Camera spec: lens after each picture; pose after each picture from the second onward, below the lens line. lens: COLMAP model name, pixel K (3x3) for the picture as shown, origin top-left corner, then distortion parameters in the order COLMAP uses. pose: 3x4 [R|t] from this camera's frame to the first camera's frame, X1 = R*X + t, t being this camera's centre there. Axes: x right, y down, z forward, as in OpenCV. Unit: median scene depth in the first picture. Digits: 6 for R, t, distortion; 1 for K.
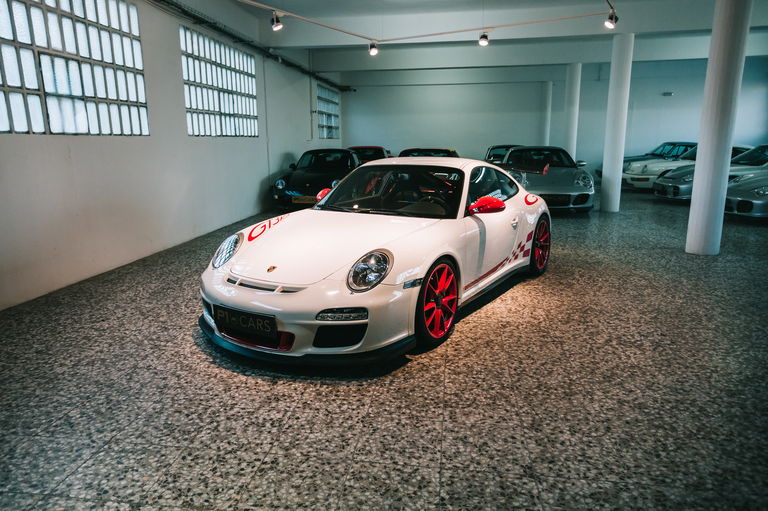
lens RADIAL K [[514.3, 0, 382.4], [0, 514.3, 252.4], [0, 0, 1]] dist [-0.001592, 0.033590]
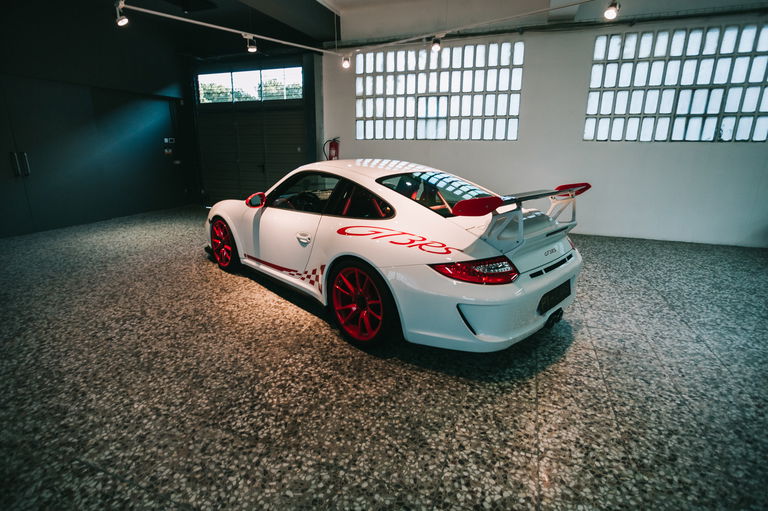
lens RADIAL K [[392.0, 0, 396.2], [0, 392.0, 257.8], [0, 0, 1]] dist [-0.037217, 0.012746]
pose [[-0.200333, 0.277724, -0.939541, 0.861247], [-0.213447, 0.923574, 0.318516, -0.274406], [0.956194, 0.264351, -0.125743, 1.249757]]
